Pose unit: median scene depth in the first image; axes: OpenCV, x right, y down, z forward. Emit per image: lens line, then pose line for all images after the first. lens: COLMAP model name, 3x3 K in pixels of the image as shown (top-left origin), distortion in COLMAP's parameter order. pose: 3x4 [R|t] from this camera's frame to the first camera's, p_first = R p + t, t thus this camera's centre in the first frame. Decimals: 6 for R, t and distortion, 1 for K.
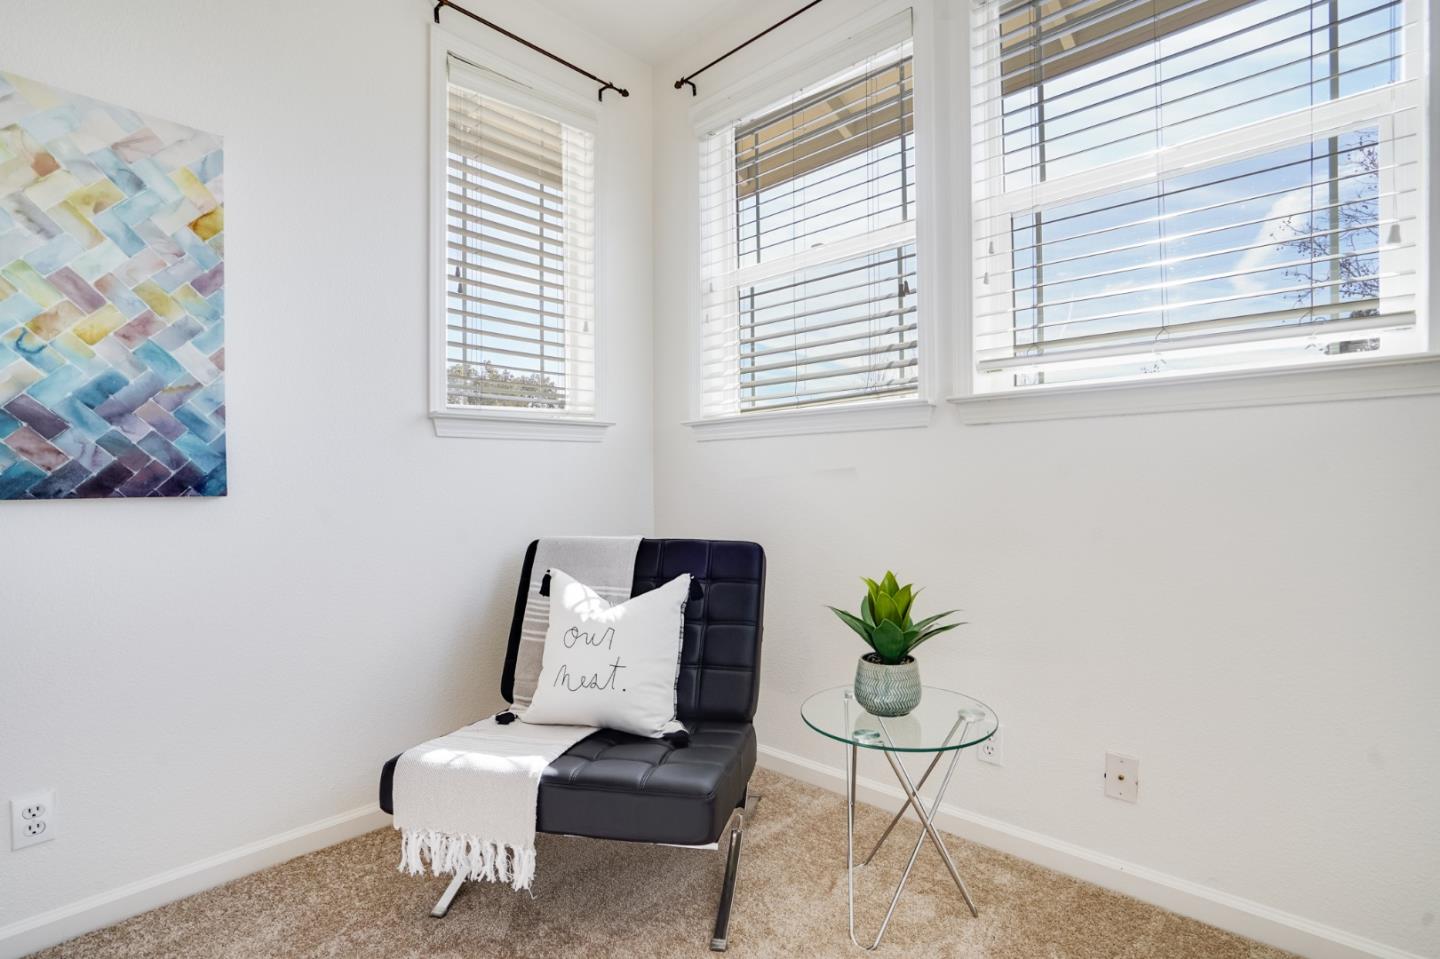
lens RADIAL K [[693.0, 0, 718.8], [0, 693.0, 481.1], [0, 0, 1]] dist [-0.016670, 0.004535]
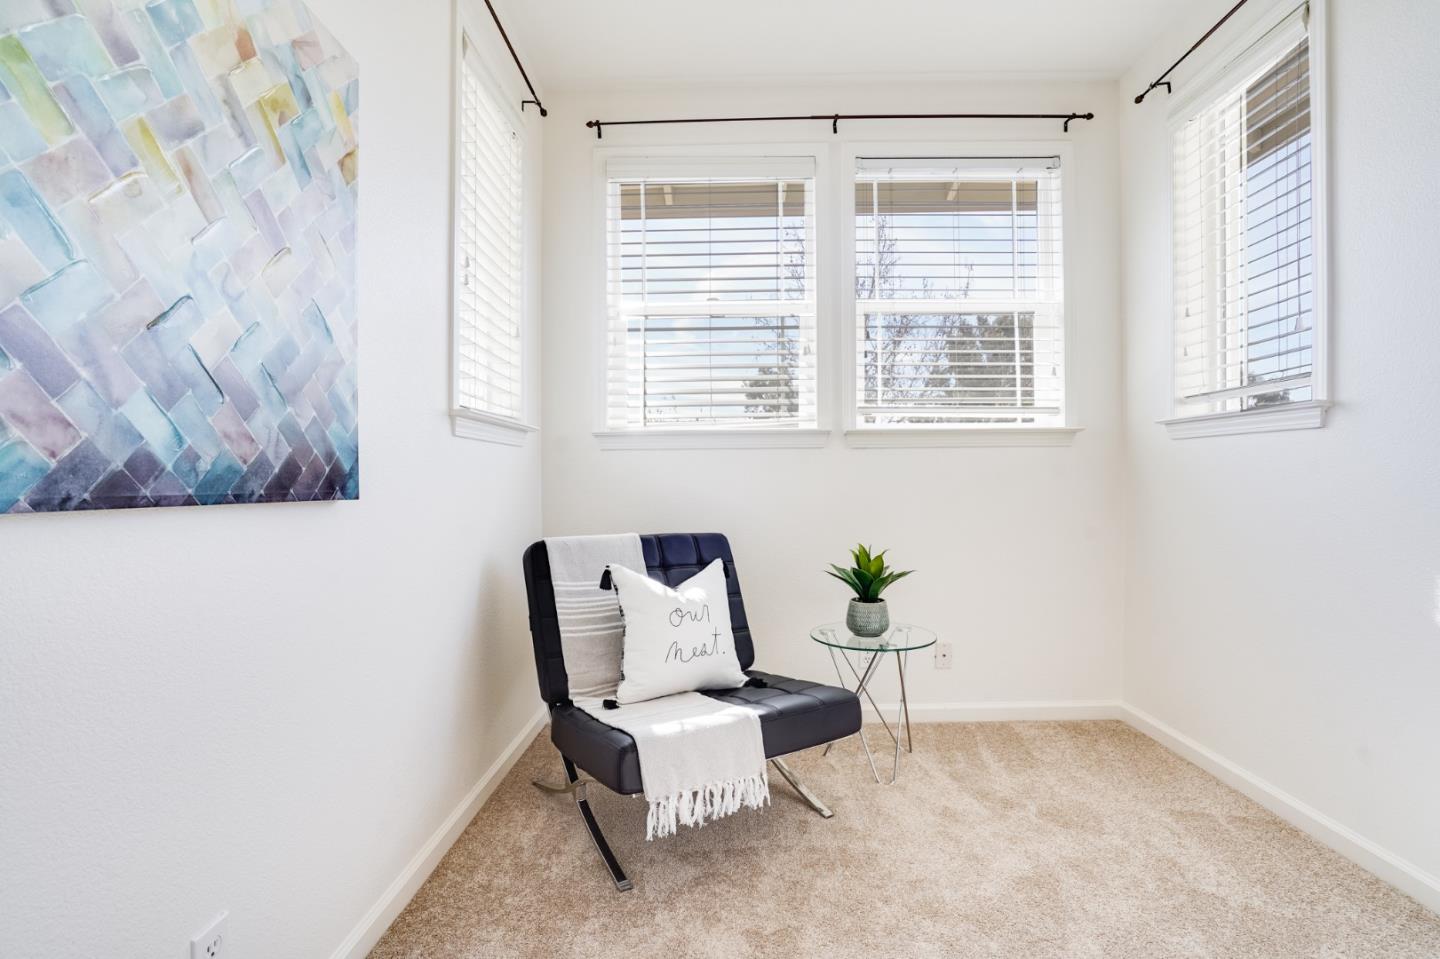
lens RADIAL K [[693.0, 0, 717.2], [0, 693.0, 478.7], [0, 0, 1]] dist [-0.016670, 0.004535]
pose [[0.720247, 0.008886, 0.693660, -1.052137], [0.003848, 0.999851, -0.016804, 0.013233], [-0.693707, 0.014772, 0.720106, 0.121031]]
